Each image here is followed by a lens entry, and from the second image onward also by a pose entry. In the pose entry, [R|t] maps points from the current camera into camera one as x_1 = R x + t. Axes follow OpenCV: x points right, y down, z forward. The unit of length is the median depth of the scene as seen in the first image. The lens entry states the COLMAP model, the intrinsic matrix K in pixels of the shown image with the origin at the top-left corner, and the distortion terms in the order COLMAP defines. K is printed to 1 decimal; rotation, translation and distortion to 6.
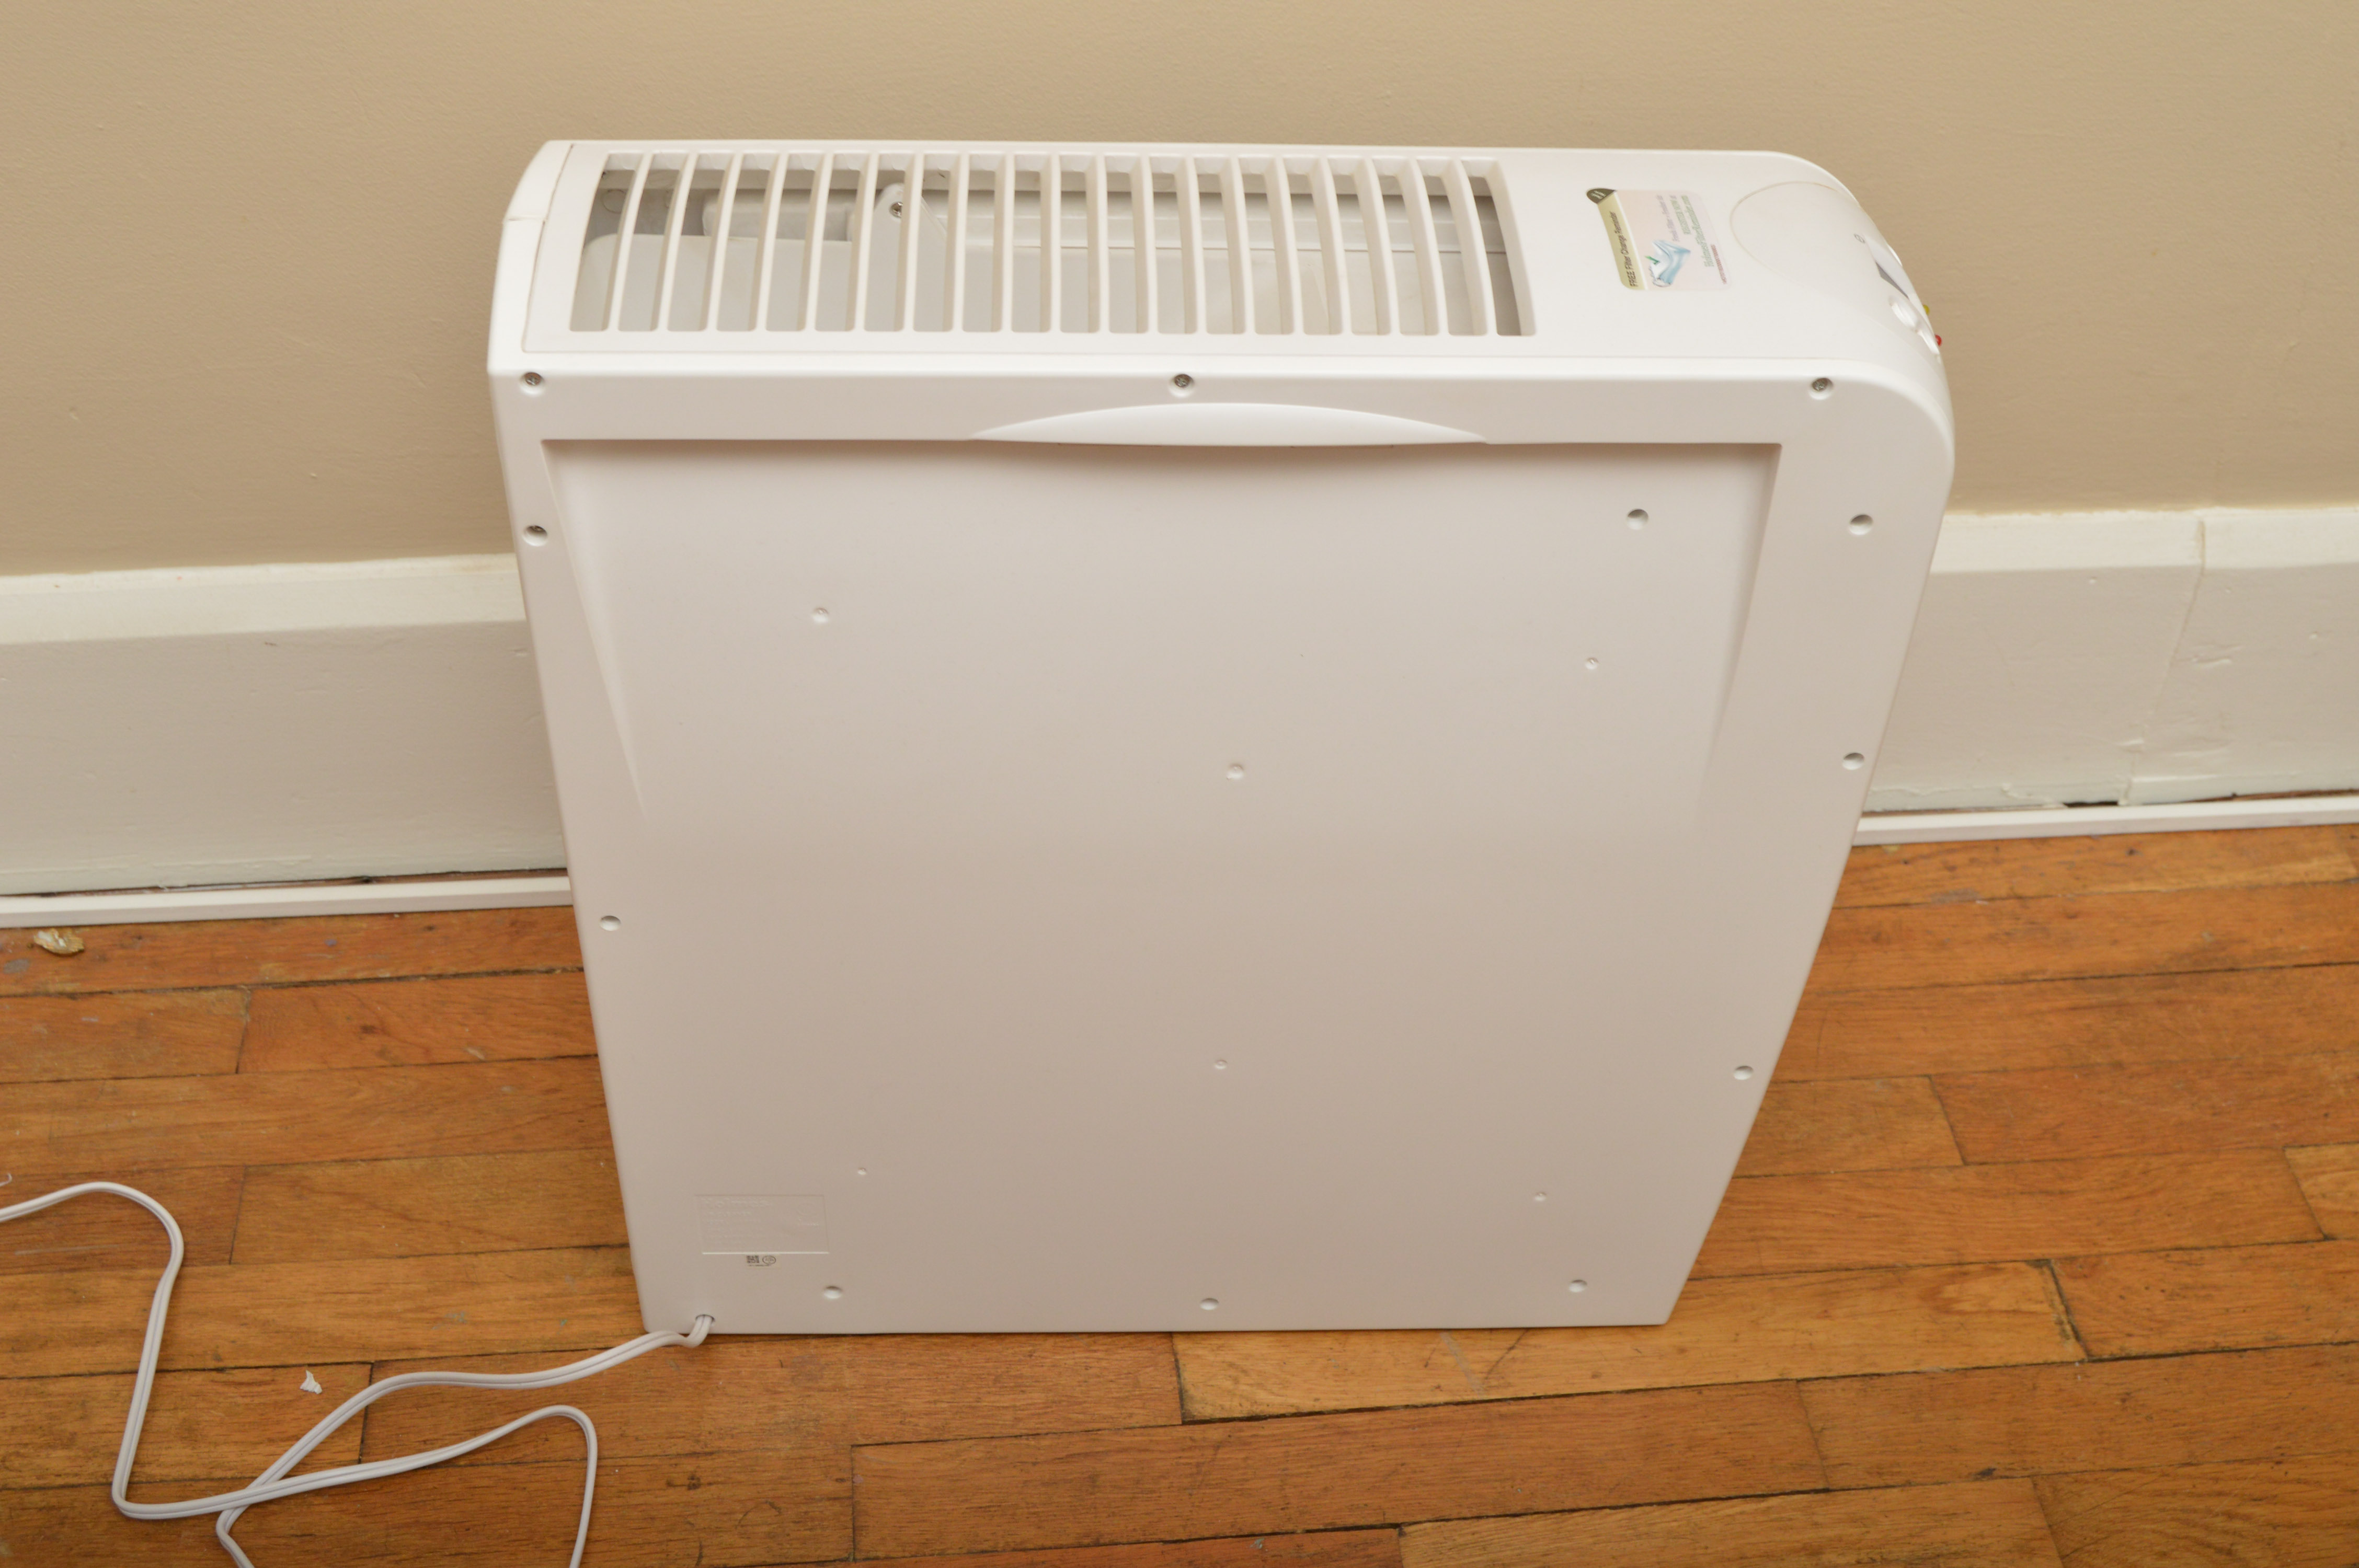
lens RADIAL K [[2738.7, 0, 1195.7], [0, 2738.7, 786.6], [0, 0, 1]] dist [-0.068334, 0.000000]
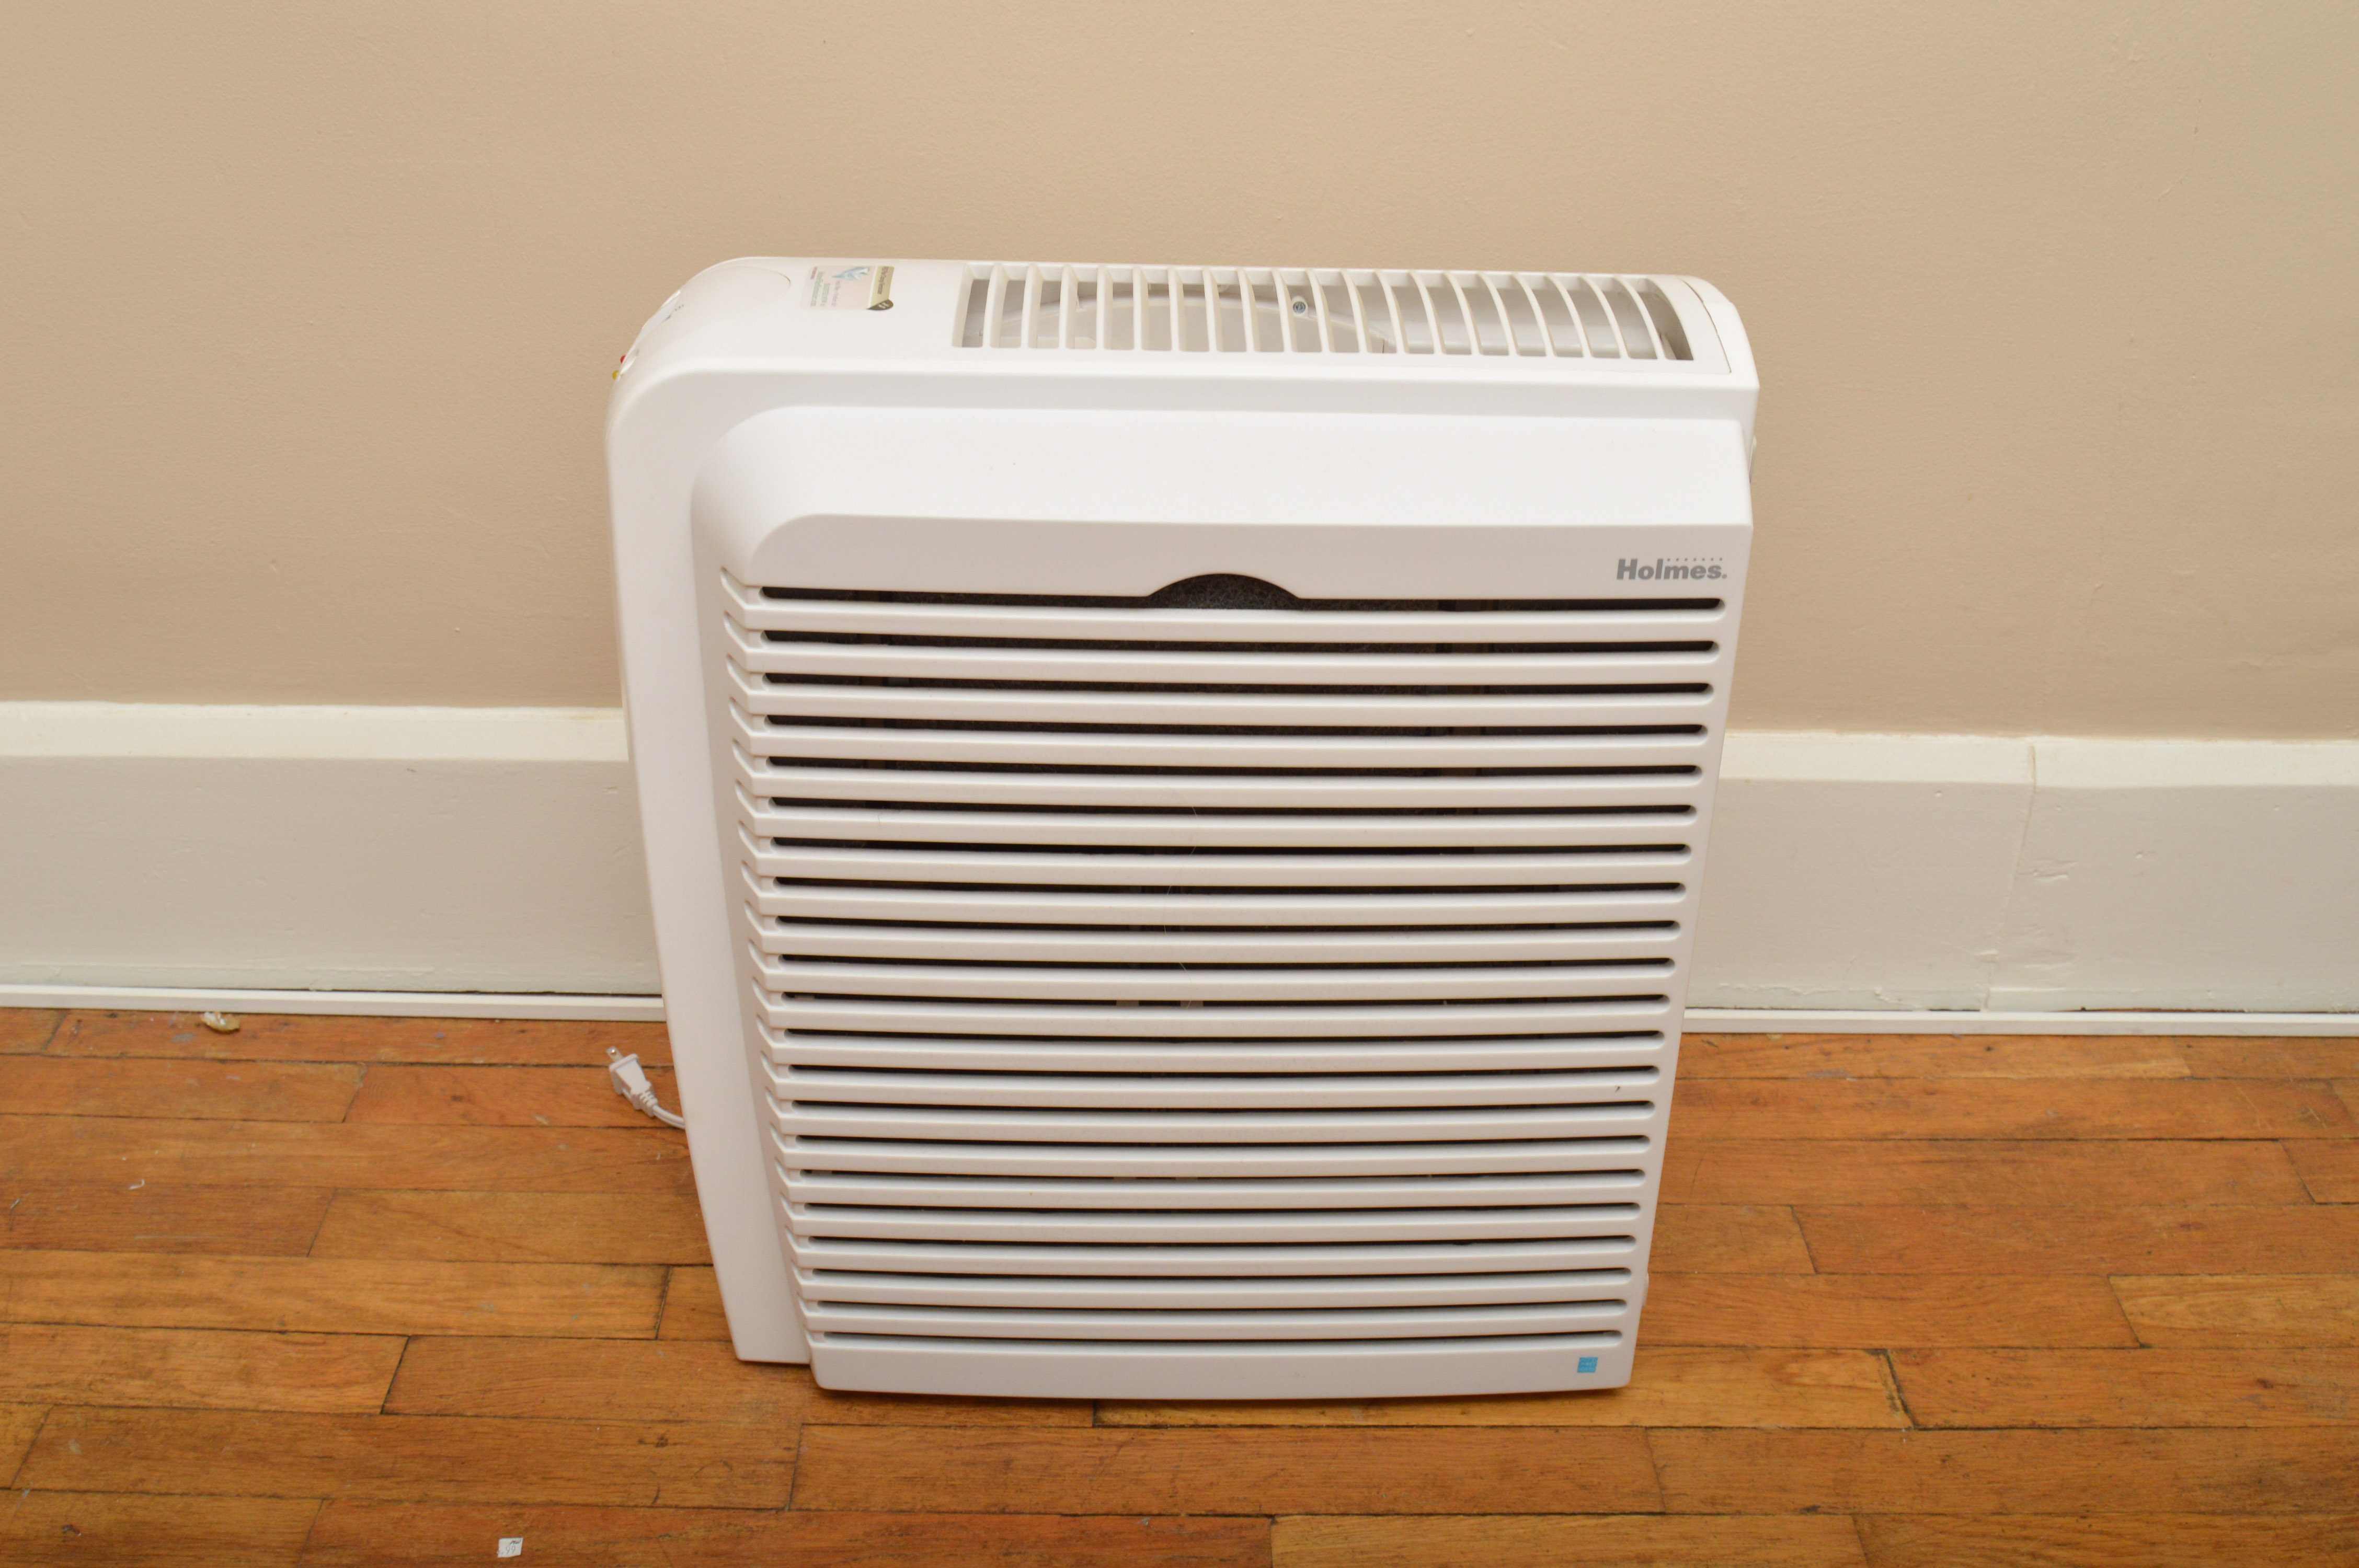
lens RADIAL K [[2361.2, 0, 1168.9], [0, 2361.2, 776.9], [0, 0, 1]] dist [-0.076738, 0.000000]
pose [[0.996103, 0.035839, -0.080585, 0.093401], [-0.052399, 0.975453, -0.213884, 0.172646], [0.070941, 0.217273, 0.973529, -0.007137]]
